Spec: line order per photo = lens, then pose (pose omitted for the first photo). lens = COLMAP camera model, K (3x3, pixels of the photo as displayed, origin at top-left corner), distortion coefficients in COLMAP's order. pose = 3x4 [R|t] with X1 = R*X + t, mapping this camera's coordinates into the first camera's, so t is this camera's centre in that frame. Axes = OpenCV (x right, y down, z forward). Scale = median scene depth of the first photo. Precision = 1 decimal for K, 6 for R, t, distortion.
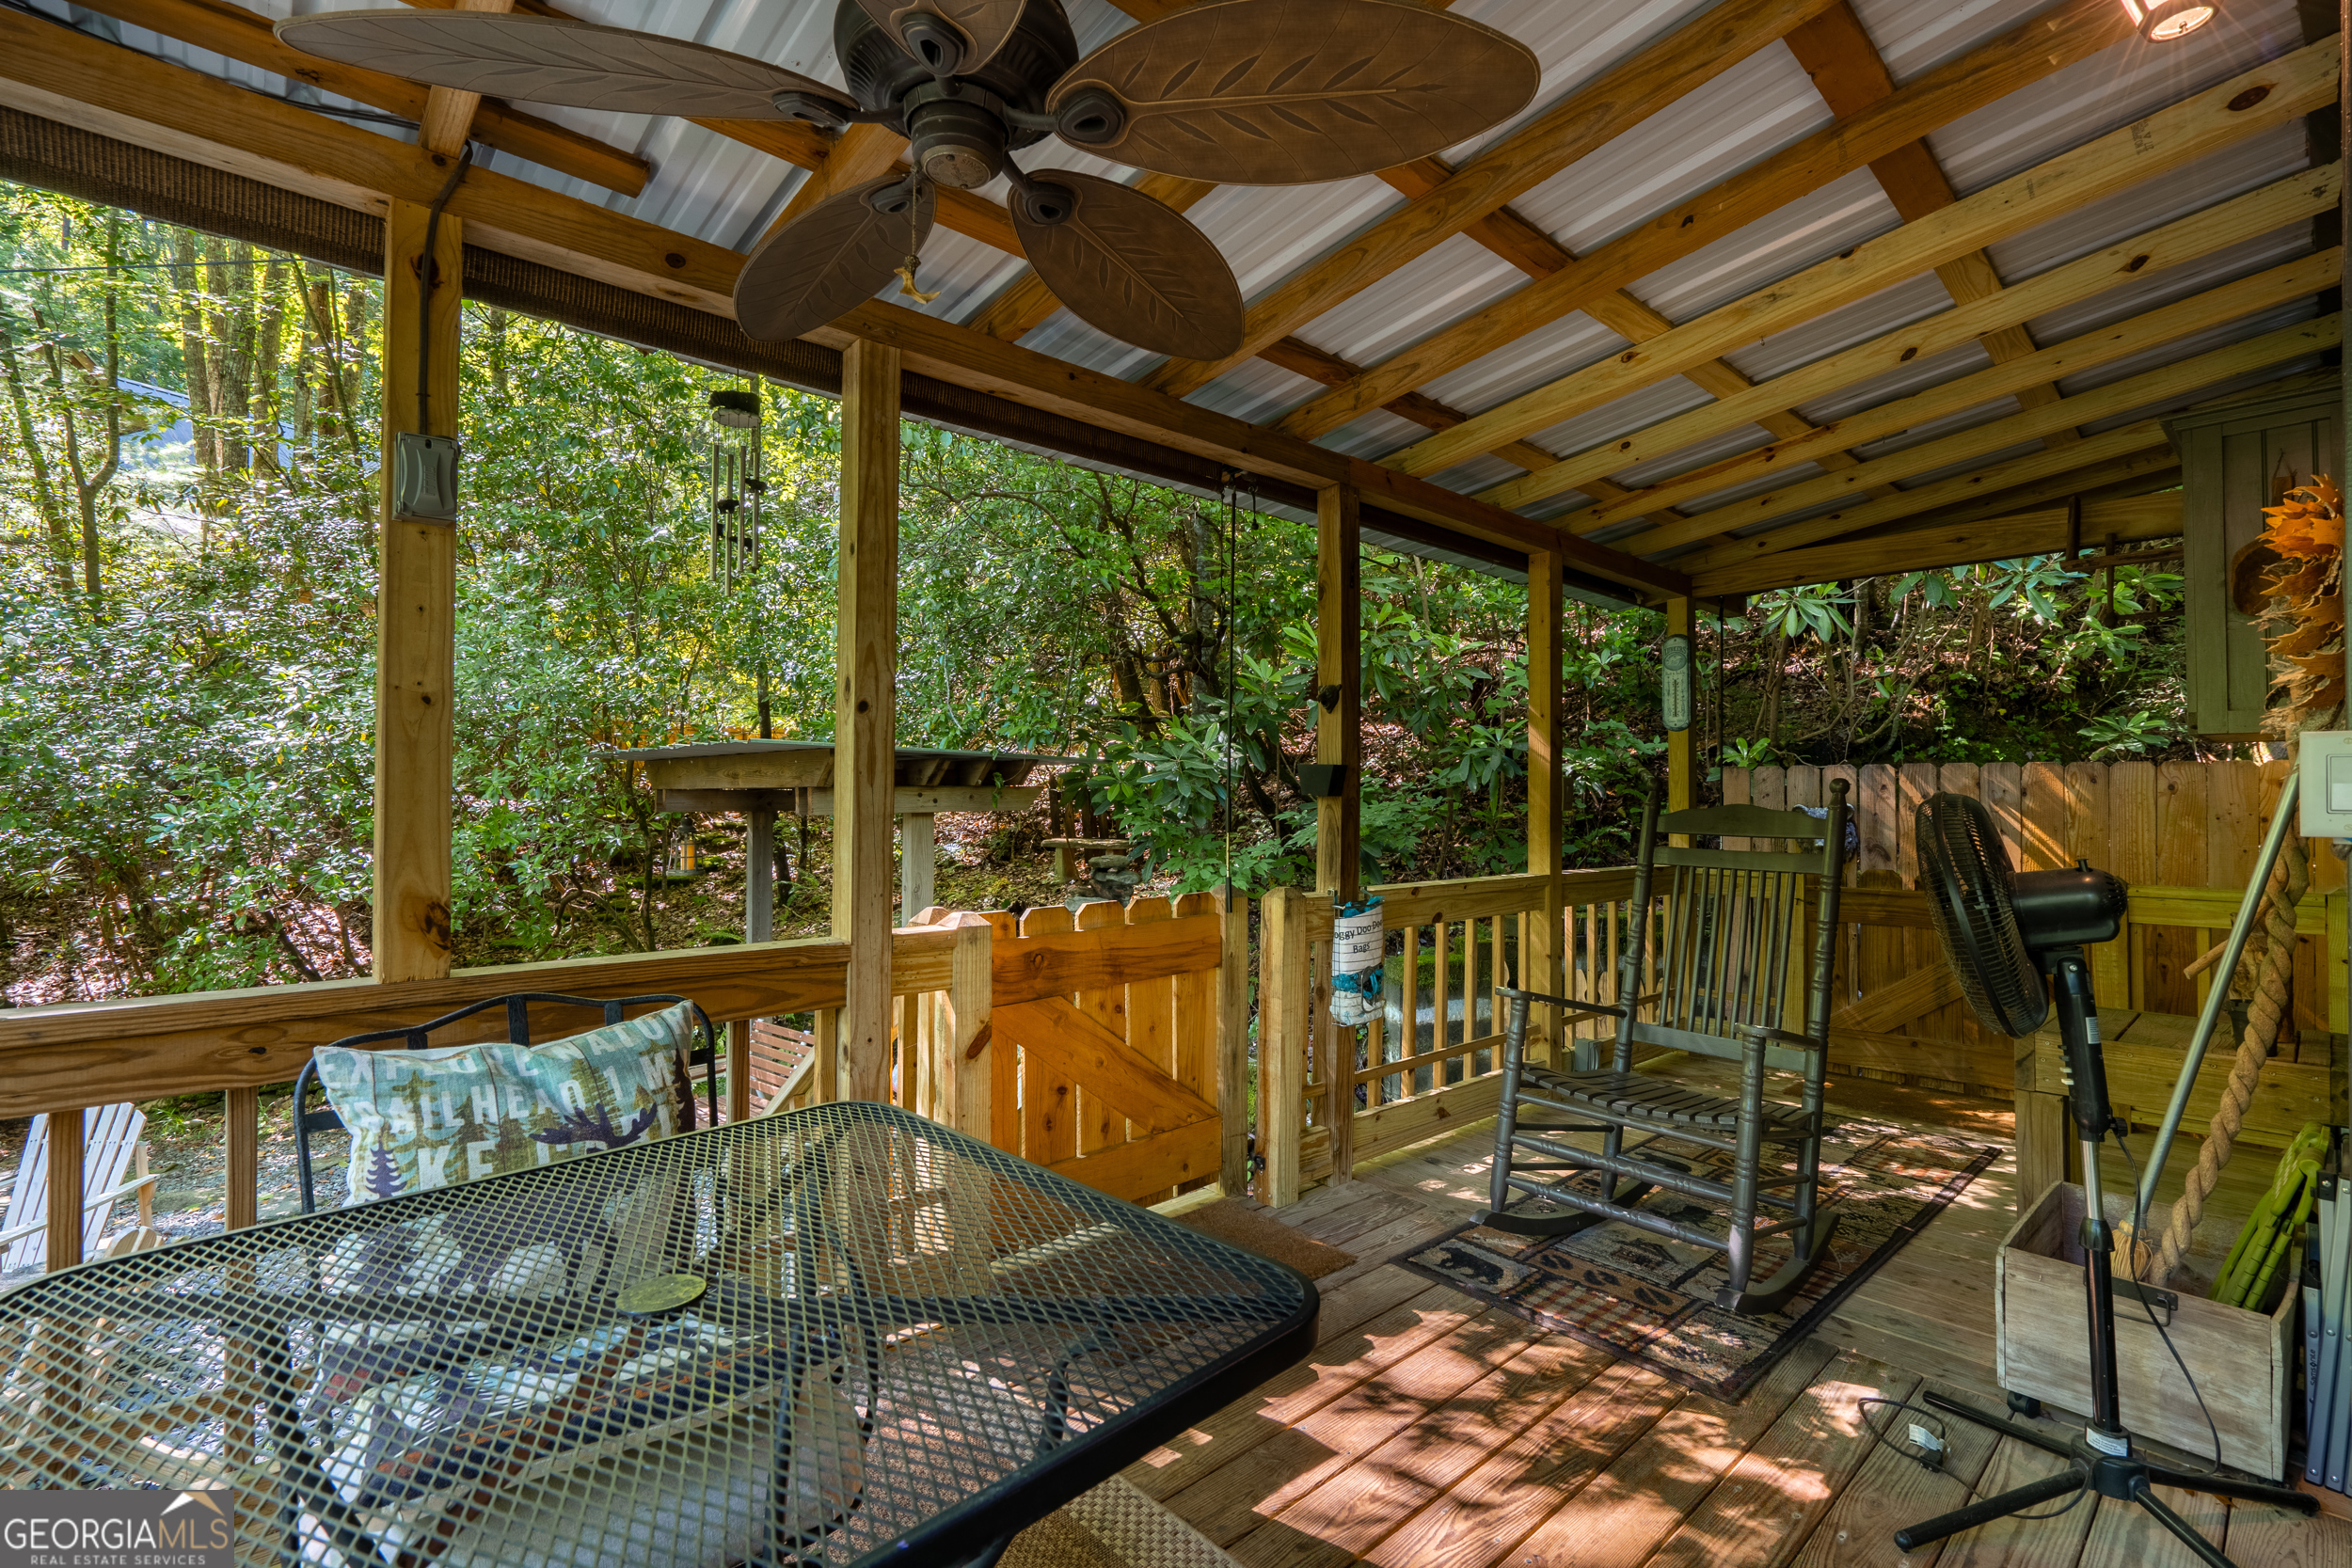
lens RADIAL K [[1066.8, 0, 1173.4], [0, 1066.8, 777.2], [0, 0, 1]] dist [-0.002620, 0.000094]
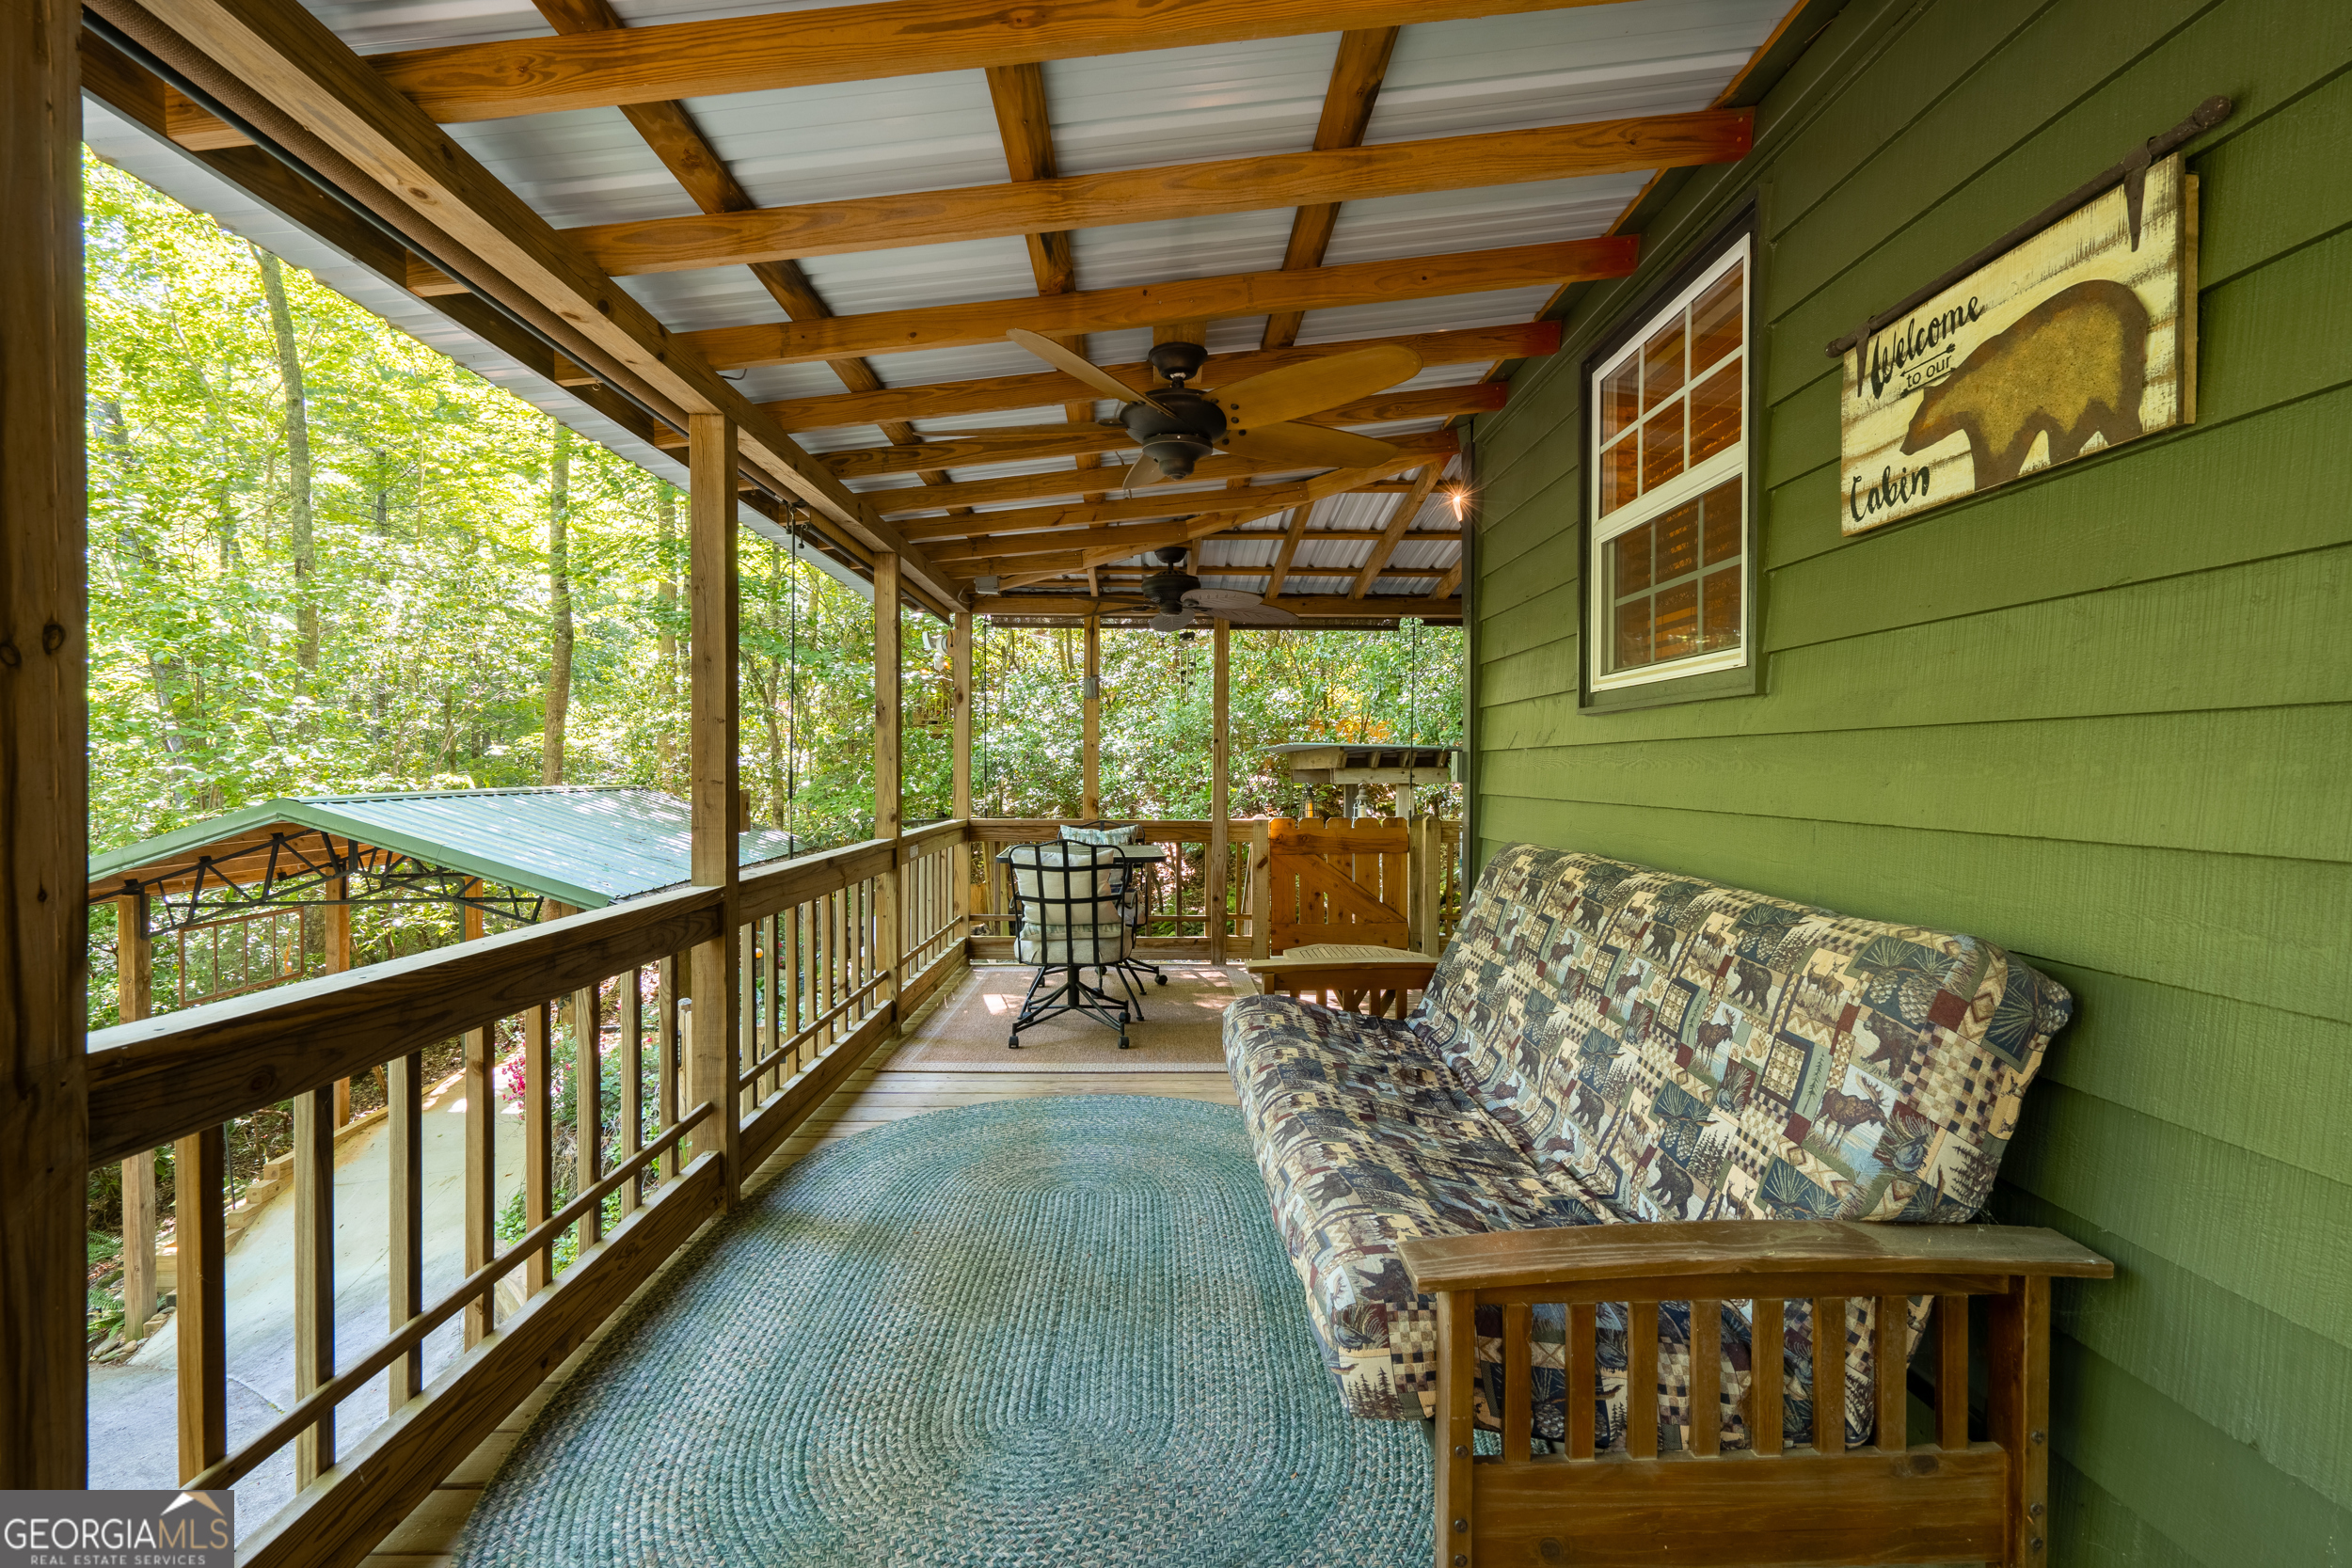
lens RADIAL K [[1066.8, 0, 1173.4], [0, 1066.8, 777.2], [0, 0, 1]] dist [-0.002620, 0.000094]
pose [[0.753117, 0.003405, -0.657878, 1.227295], [0.008179, 0.999861, 0.014538, -0.006518], [0.657836, -0.016330, 0.752984, -1.013036]]
